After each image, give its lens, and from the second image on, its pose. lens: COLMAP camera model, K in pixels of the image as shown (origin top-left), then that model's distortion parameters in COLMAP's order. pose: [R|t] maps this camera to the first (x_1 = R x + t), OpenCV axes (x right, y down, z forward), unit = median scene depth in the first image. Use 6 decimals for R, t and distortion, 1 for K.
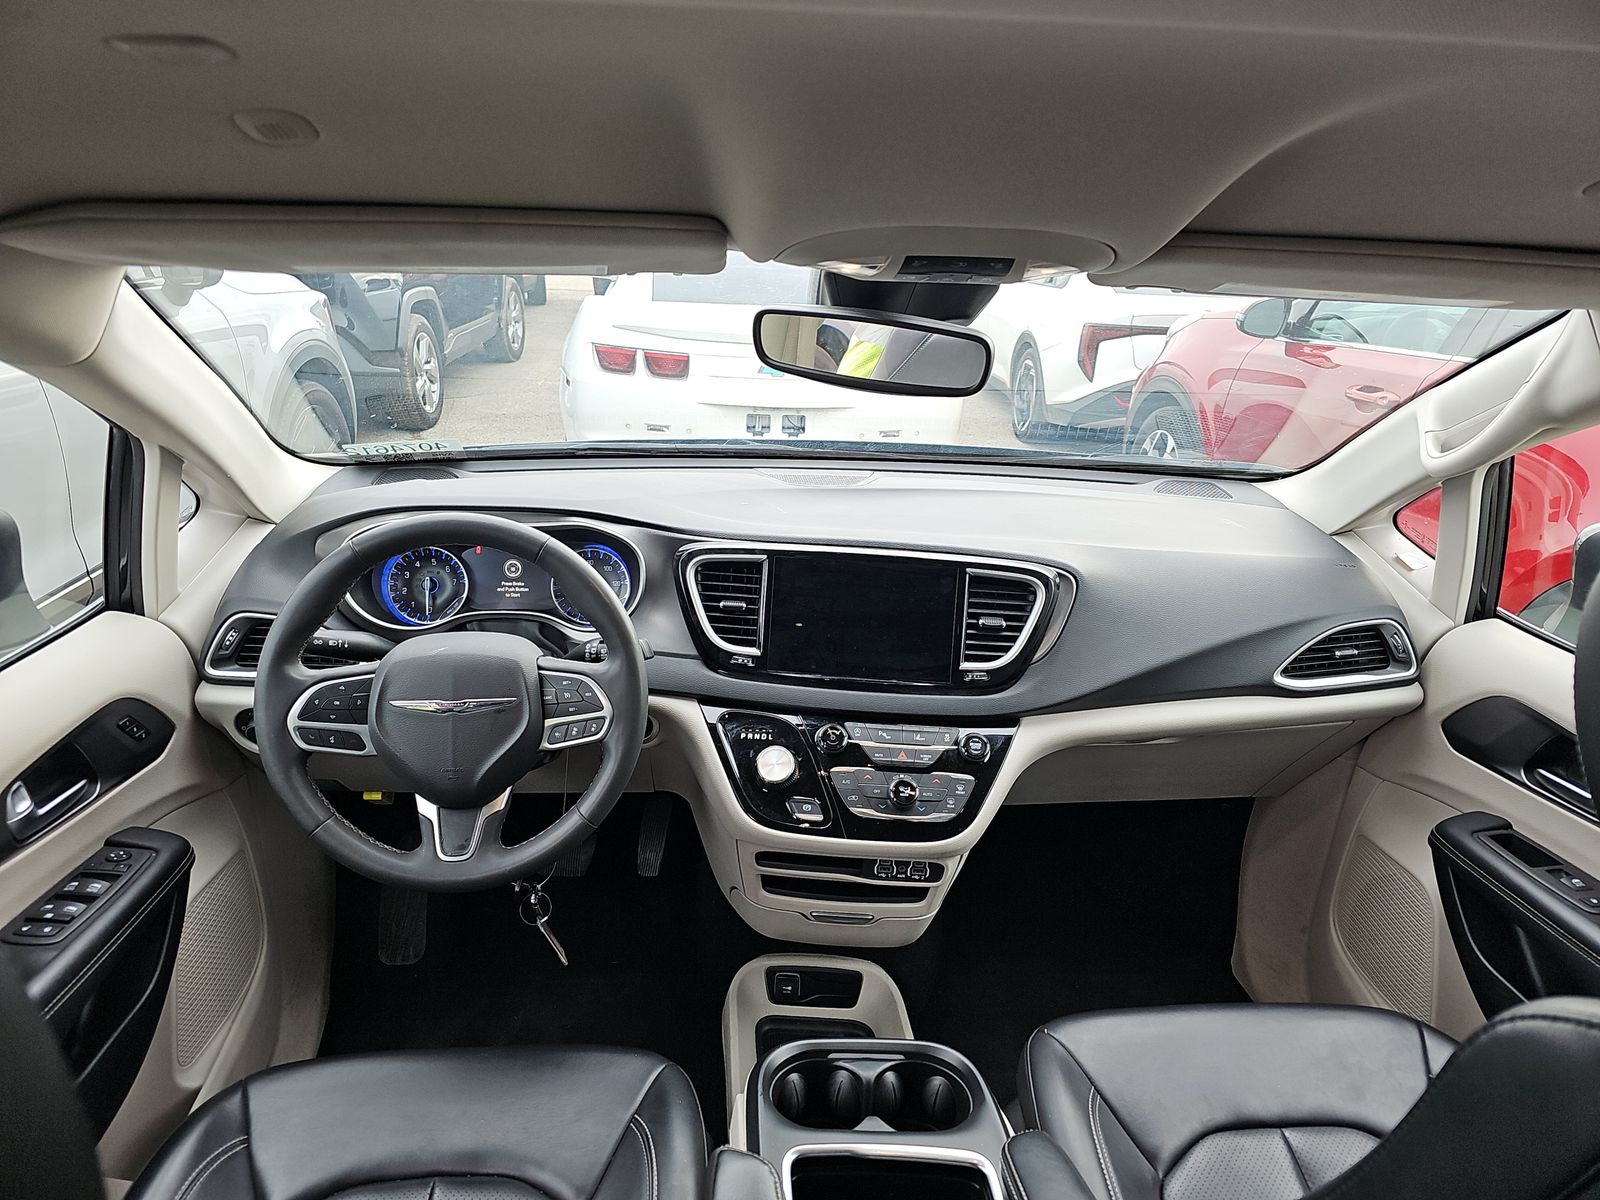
lens RADIAL K [[1072.3, 0, 806.4], [0, 1072.3, 595.7], [0, 0, 1]] dist [0.044367, -0.028084]
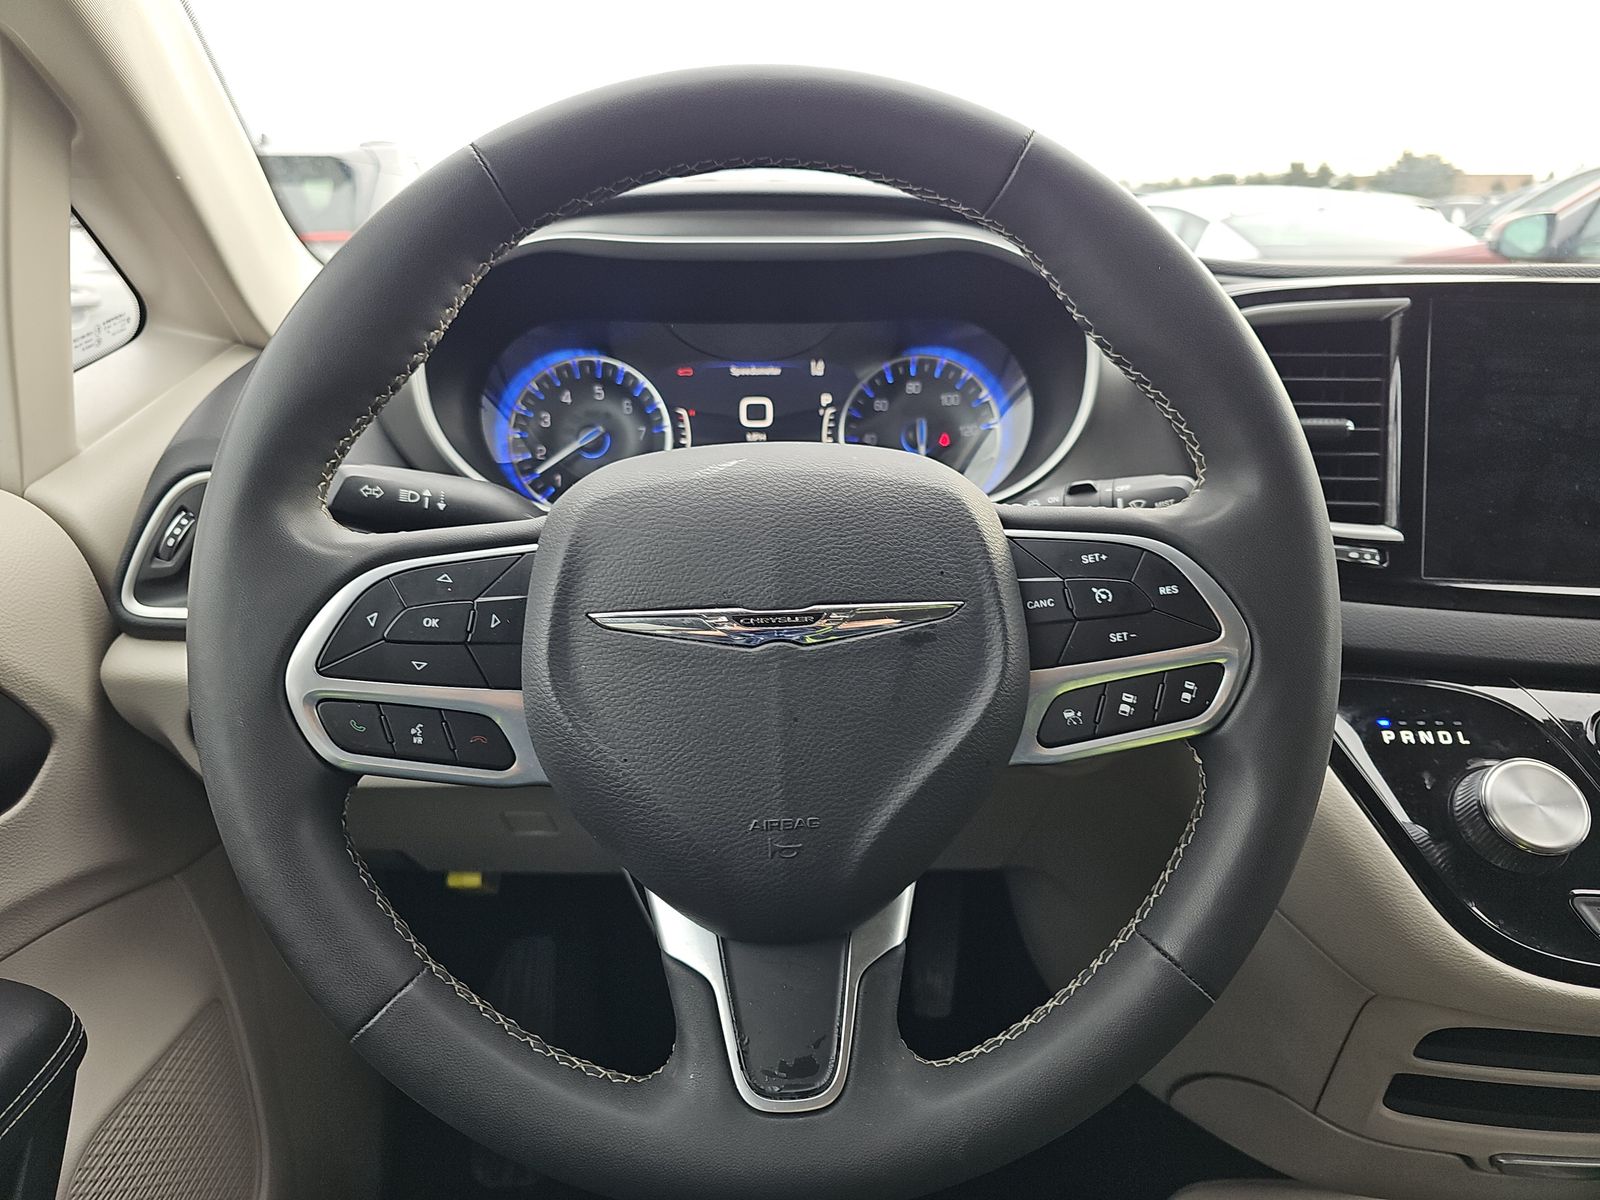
lens RADIAL K [[1072.3, 0, 759.2], [0, 1072.3, 588.1], [0, 0, 1]] dist [0.044367, -0.028084]
pose [[0.997373, -0.026605, -0.067372, -0.302362], [0.022686, 0.998043, -0.058274, 0.106528], [0.068791, 0.056593, 0.996025, 0.657514]]
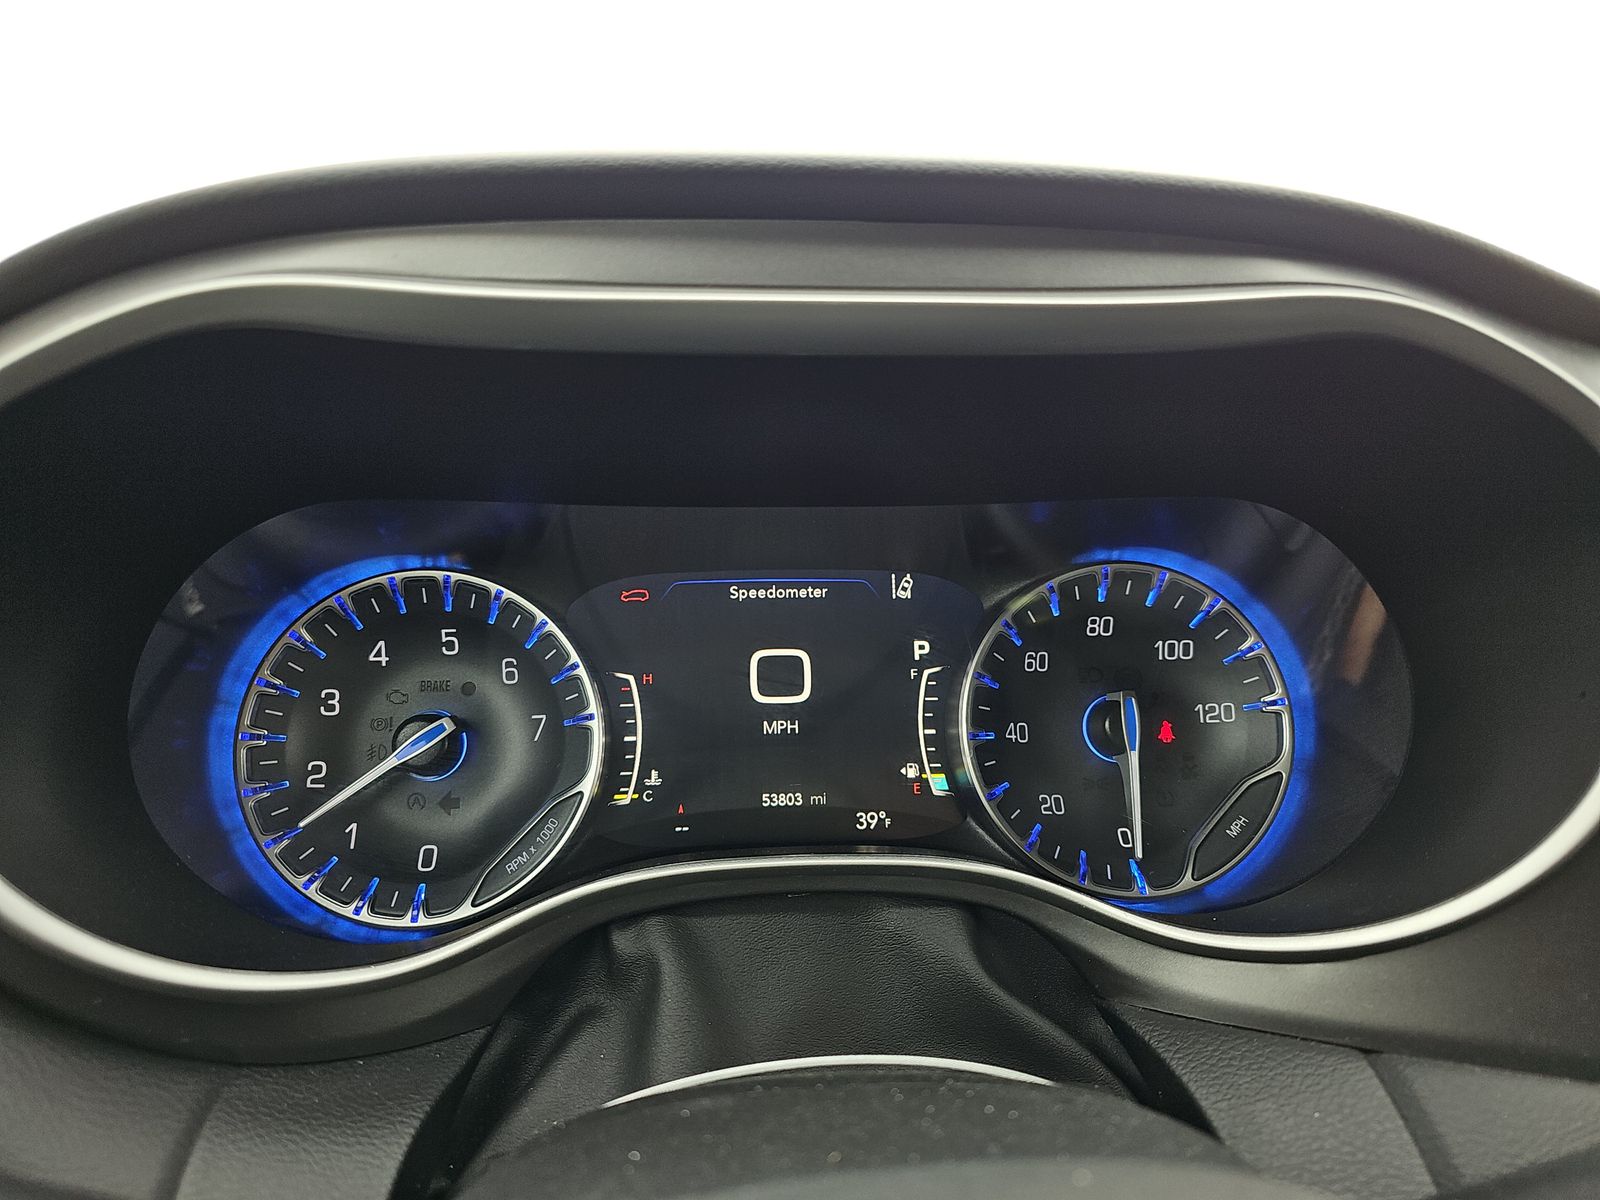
lens RADIAL K [[1072.3, 0, 789.6], [0, 1072.3, 599.7], [0, 0, 1]] dist [0.044367, -0.028084]
pose [[0.999205, -0.039847, -0.001464, -0.338495], [0.039008, 0.984468, -0.171174, 0.002174], [0.008262, 0.170981, 0.985240, 0.960168]]
